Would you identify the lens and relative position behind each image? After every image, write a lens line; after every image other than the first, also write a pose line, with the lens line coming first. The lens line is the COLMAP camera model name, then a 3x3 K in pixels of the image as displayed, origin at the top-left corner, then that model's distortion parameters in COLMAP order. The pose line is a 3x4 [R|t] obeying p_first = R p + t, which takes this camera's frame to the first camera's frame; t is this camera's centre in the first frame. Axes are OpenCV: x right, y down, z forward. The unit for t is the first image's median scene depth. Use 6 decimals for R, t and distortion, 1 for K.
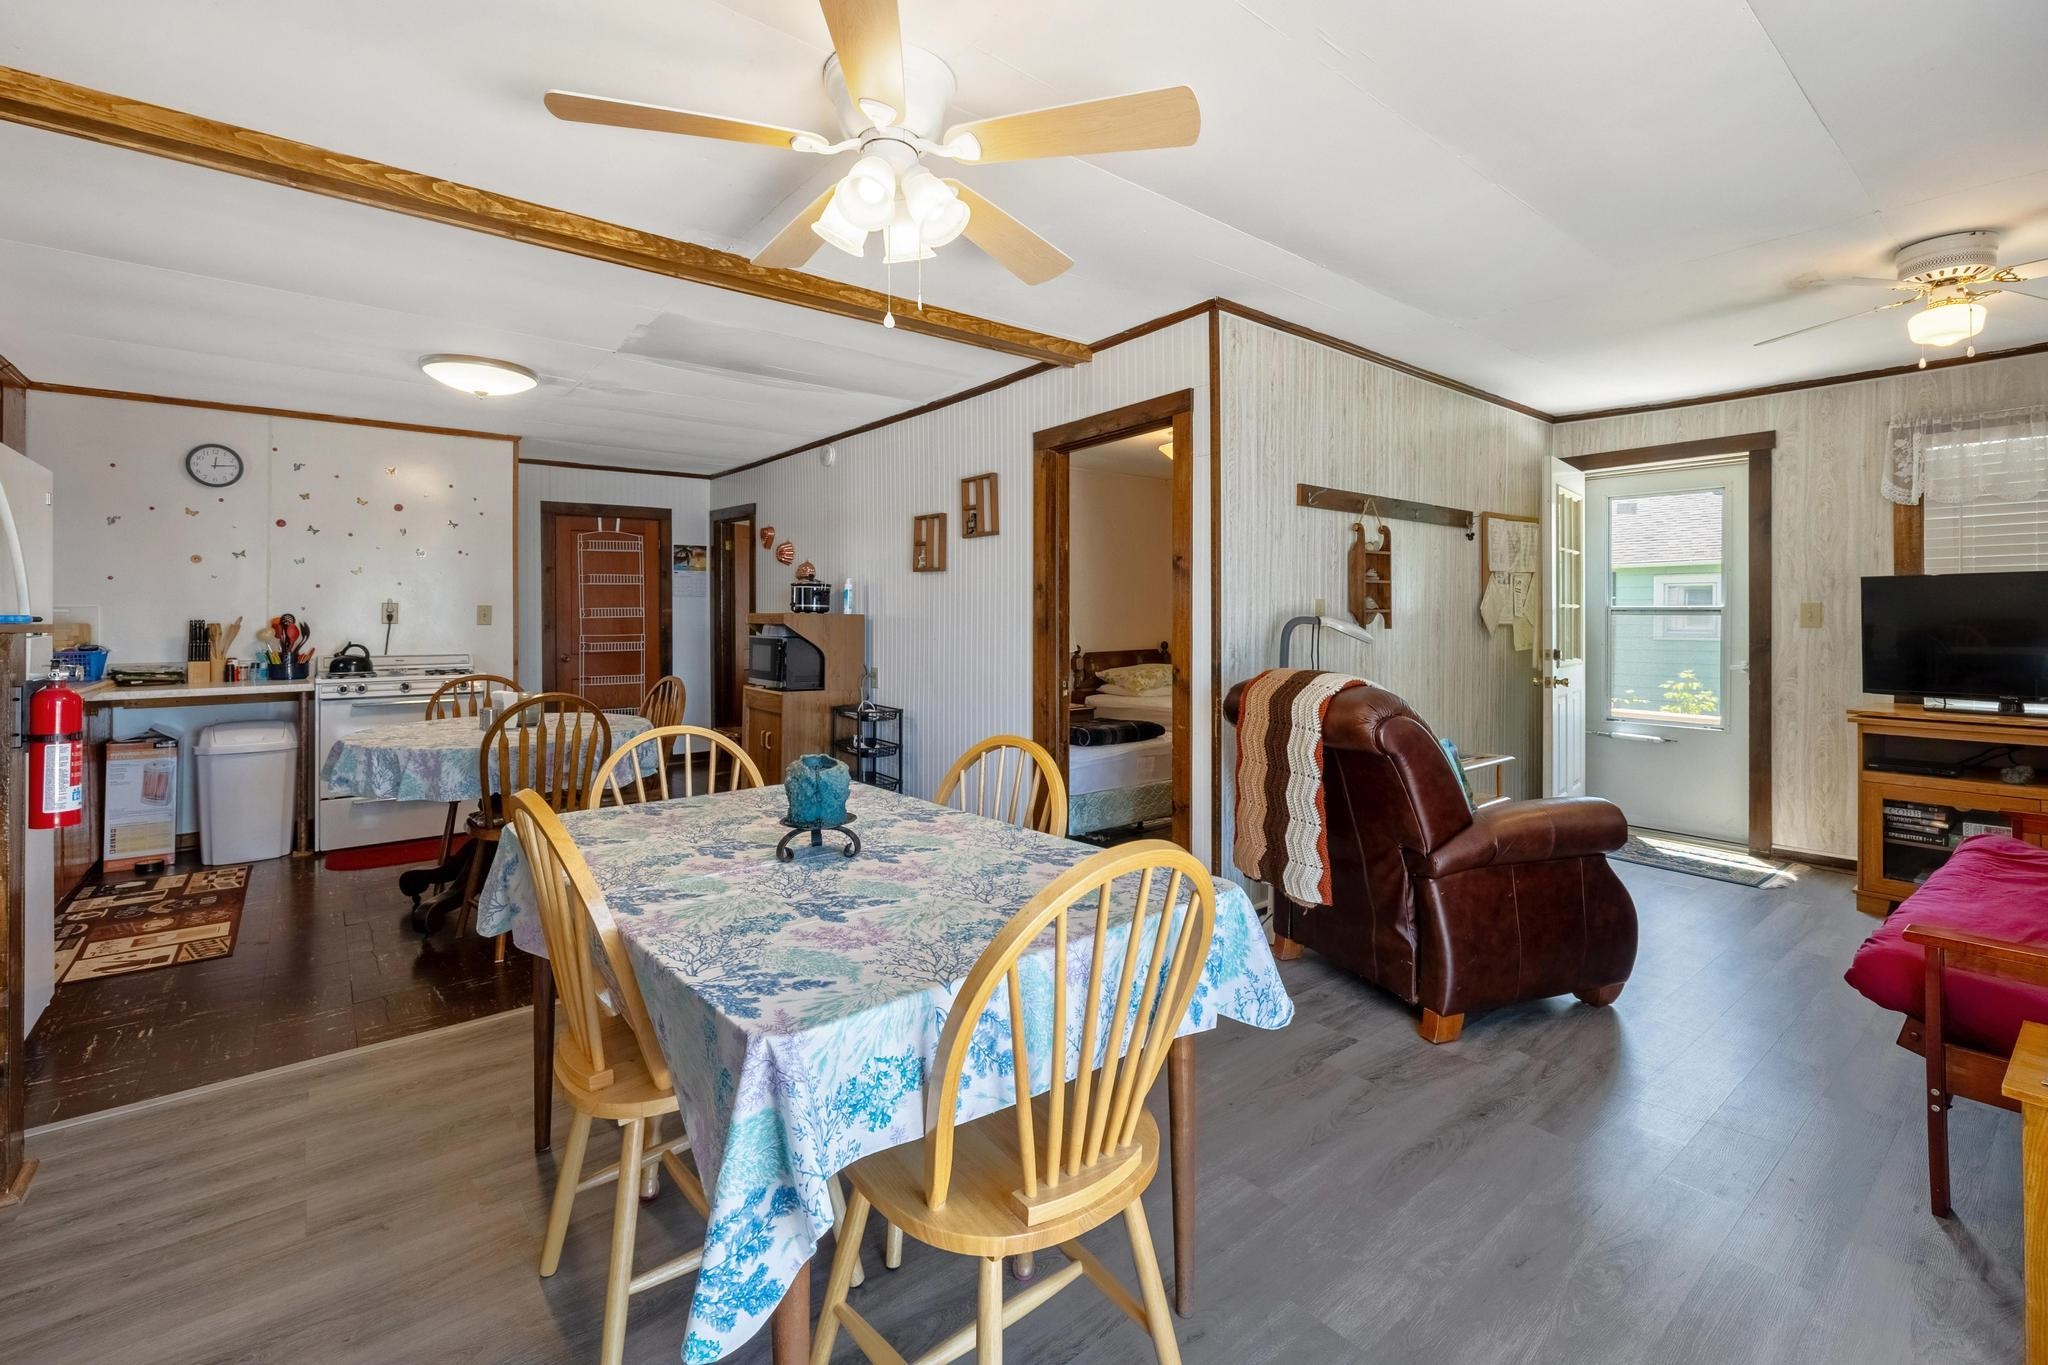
lens RADIAL K [[878.4, 0, 1017.9], [0, 878.4, 613.6], [0, 0, 1]] dist [0.001787, -0.000826]
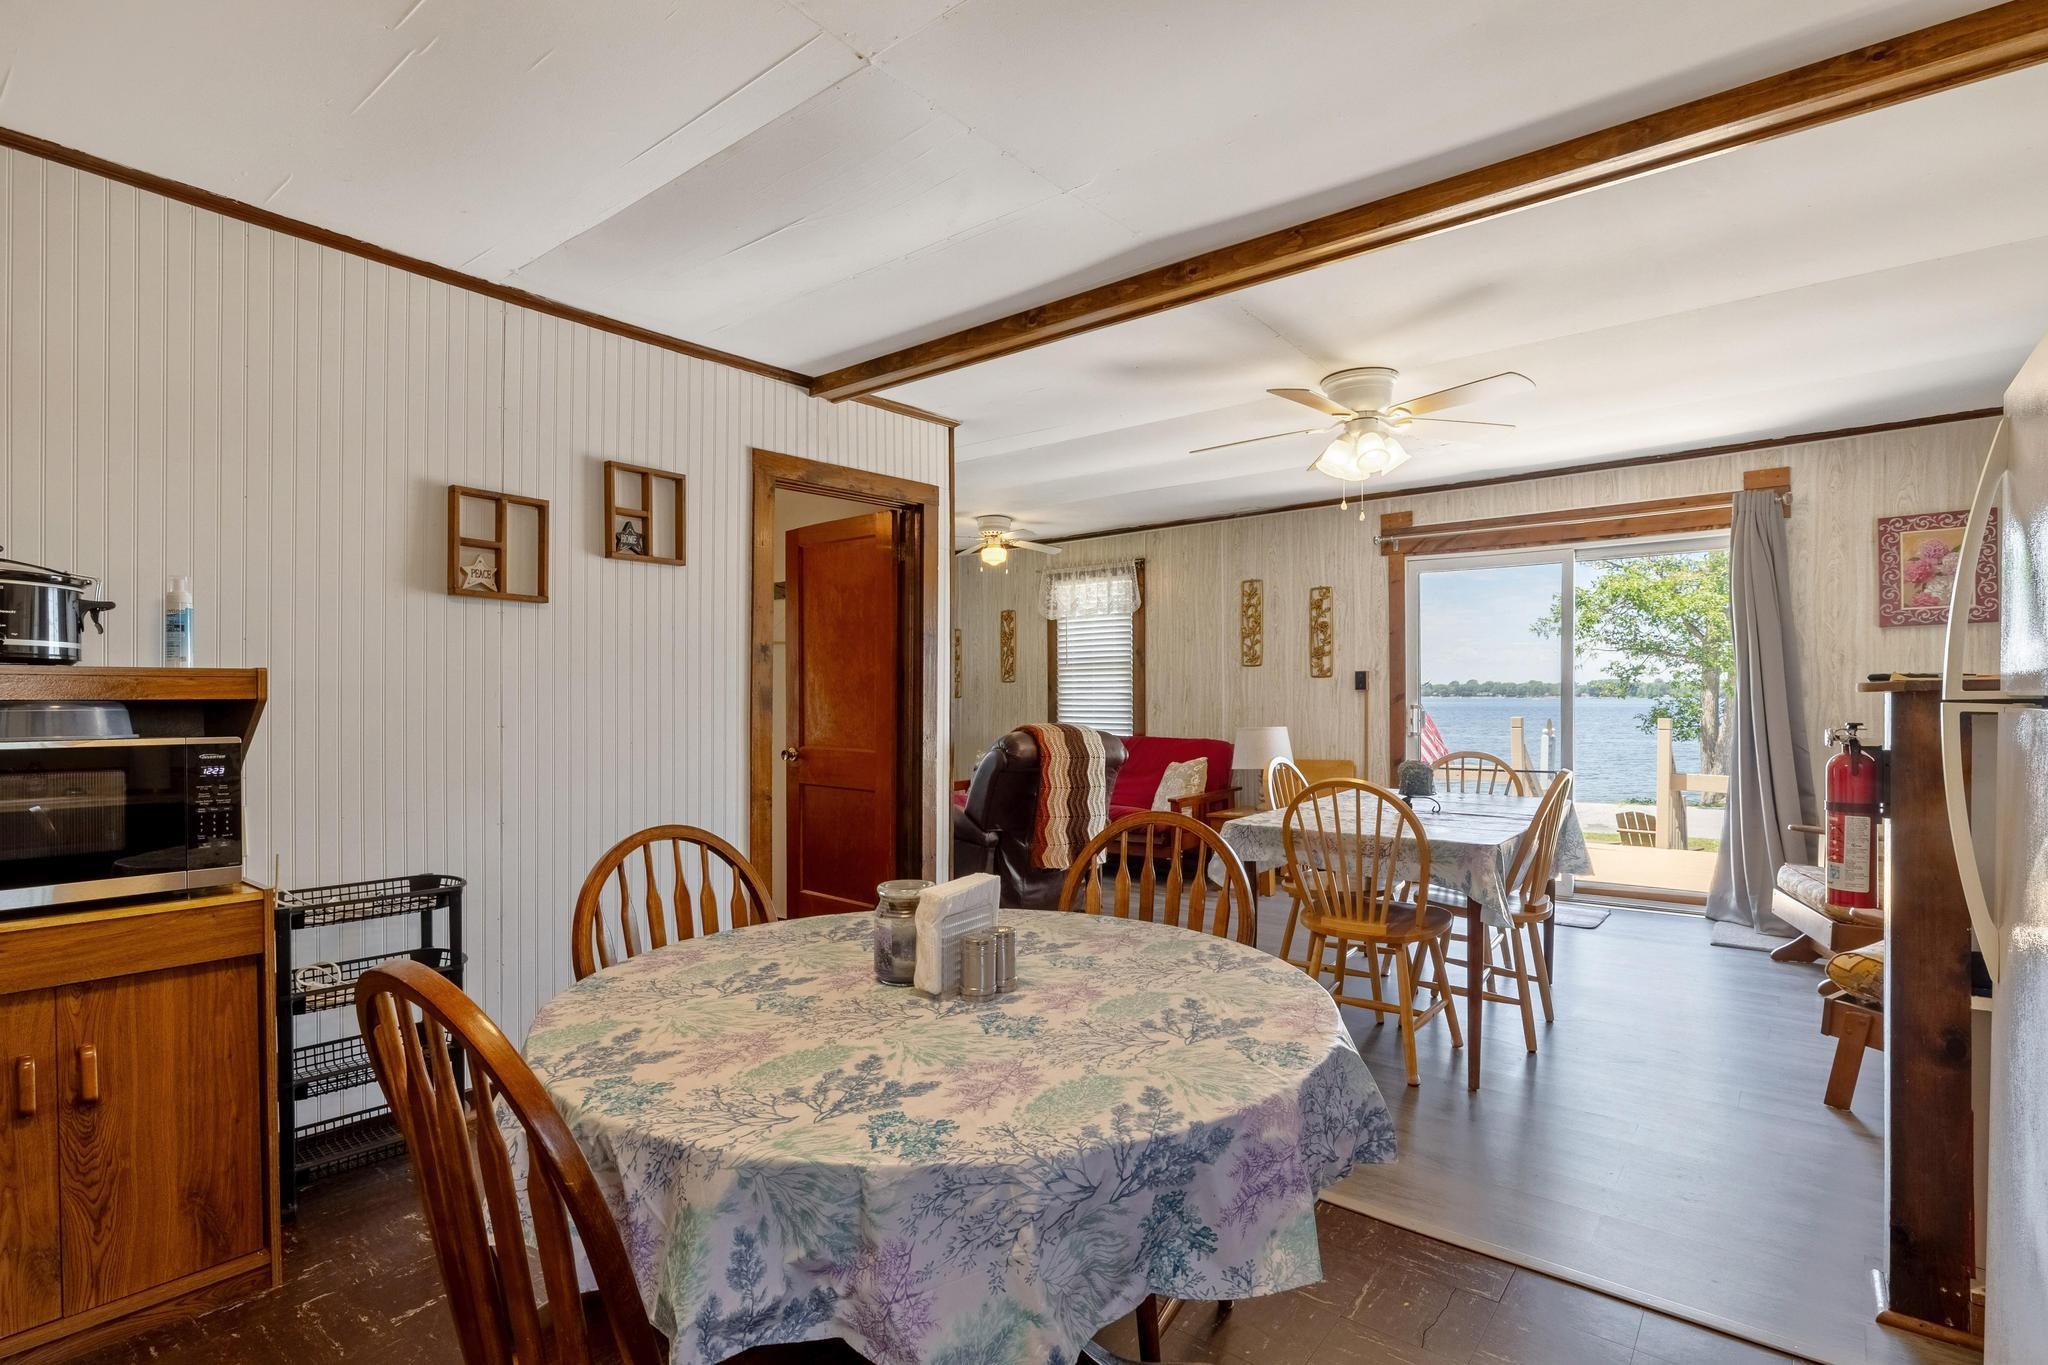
lens RADIAL K [[980.8, 0, 1006.5], [0, 980.8, 690.2], [0, 0, 1]] dist [-0.001975, -0.000114]
pose [[-0.202009, 0.011136, 0.979320, -0.735414], [0.004079, 0.999936, -0.010530, 0.014533], [-0.979375, 0.001867, -0.202042, 0.810883]]
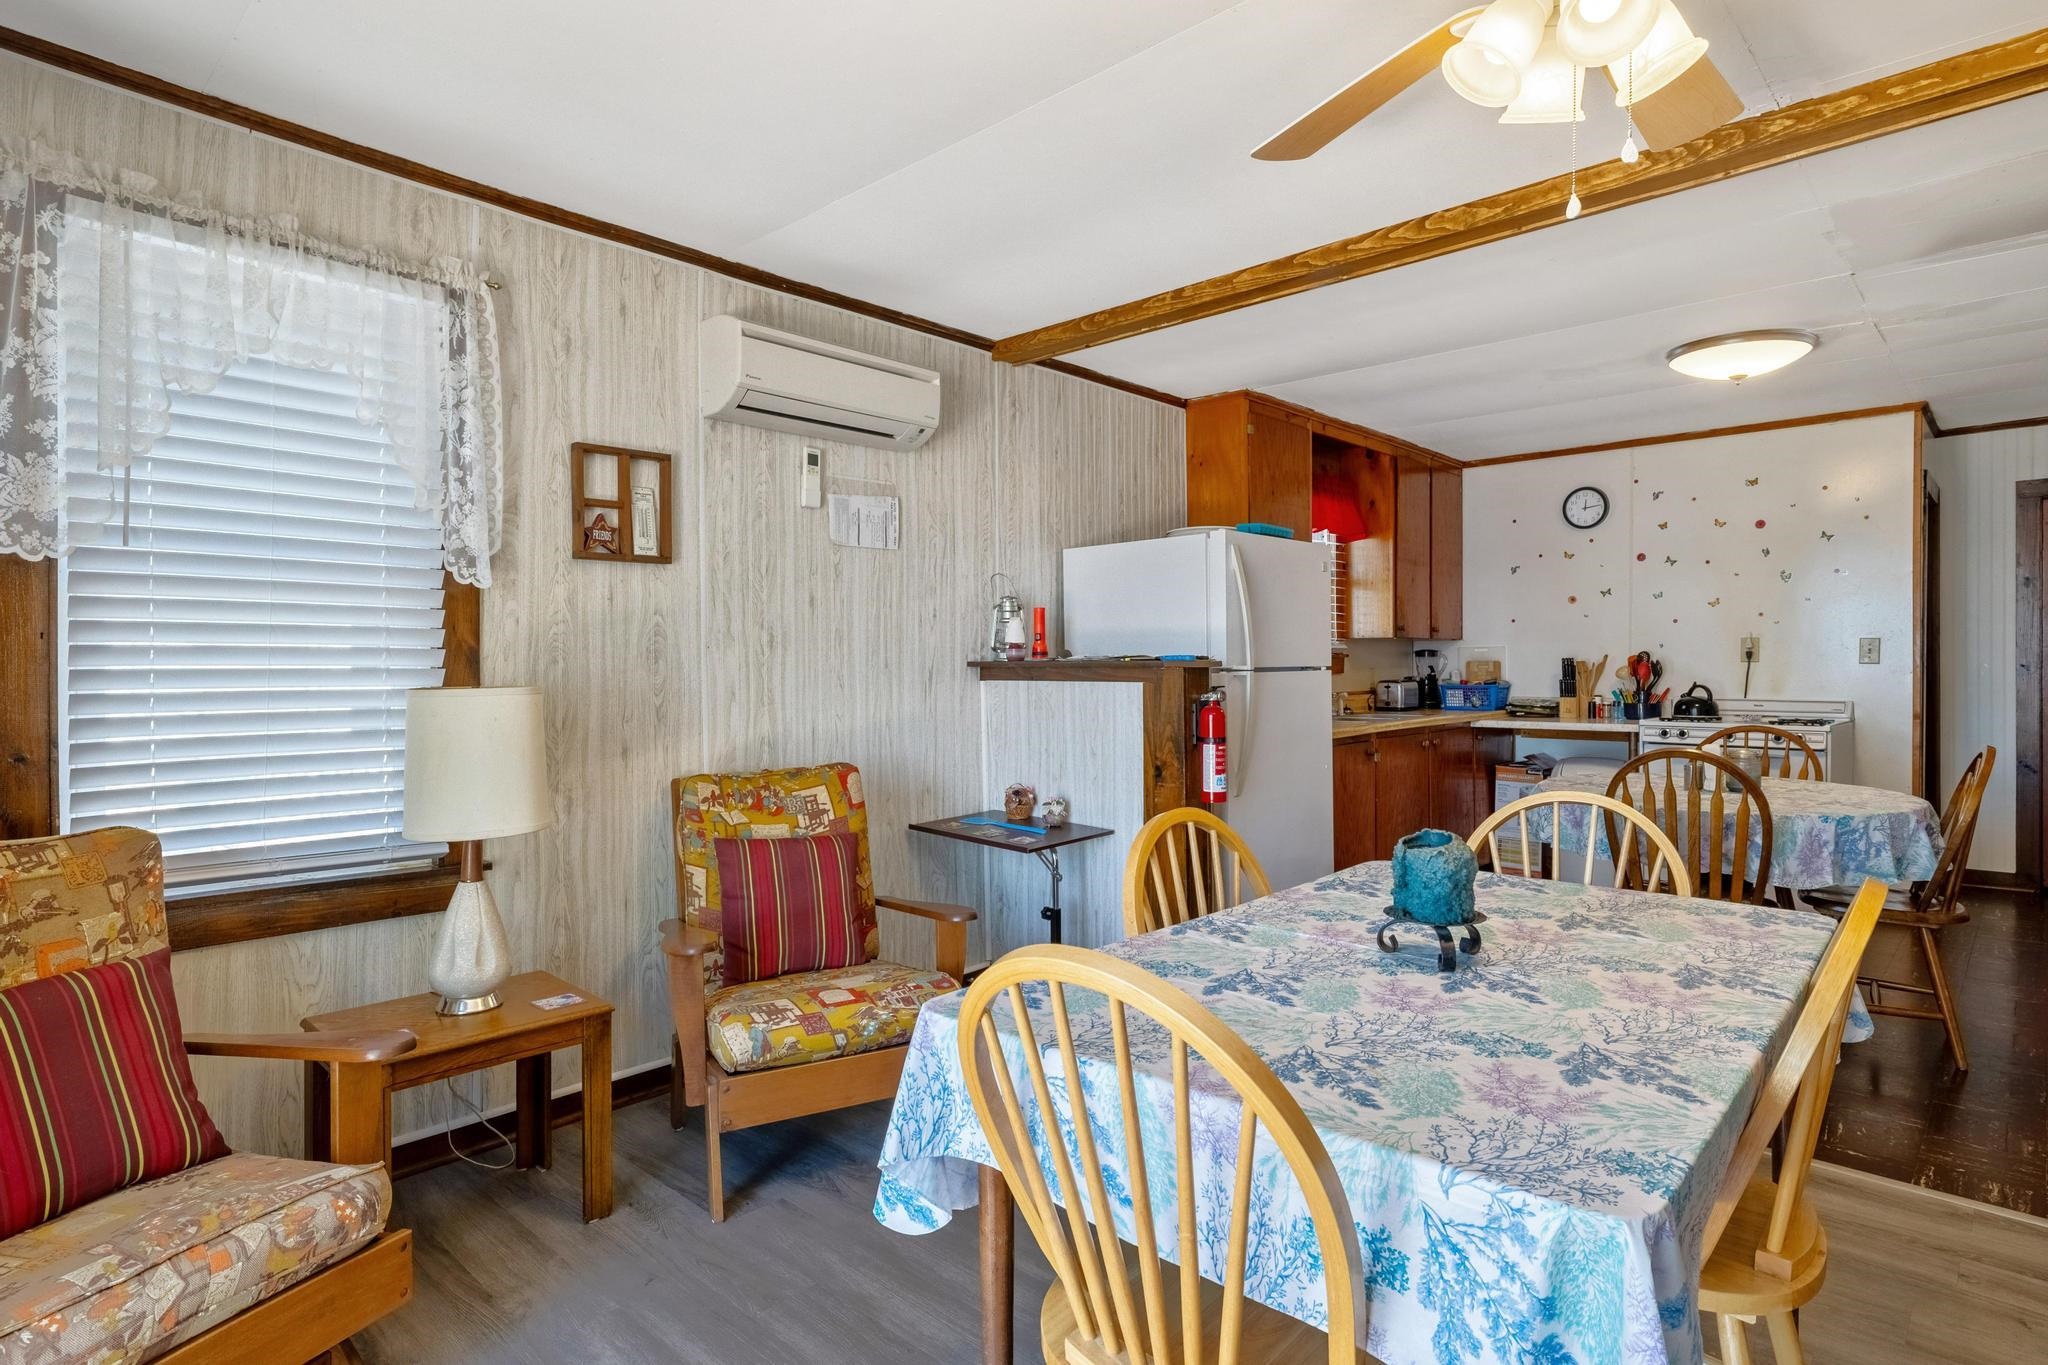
lens RADIAL K [[1075.3, 0, 1044.7], [0, 1075.3, 675.0], [0, 0, 1]] dist [0.003981, -0.001578]
pose [[0.147762, 0.013160, -0.988935, 0.255414], [0.009917, 0.999841, 0.014787, 0.002473], [0.988973, -0.011992, 0.147608, 0.199753]]
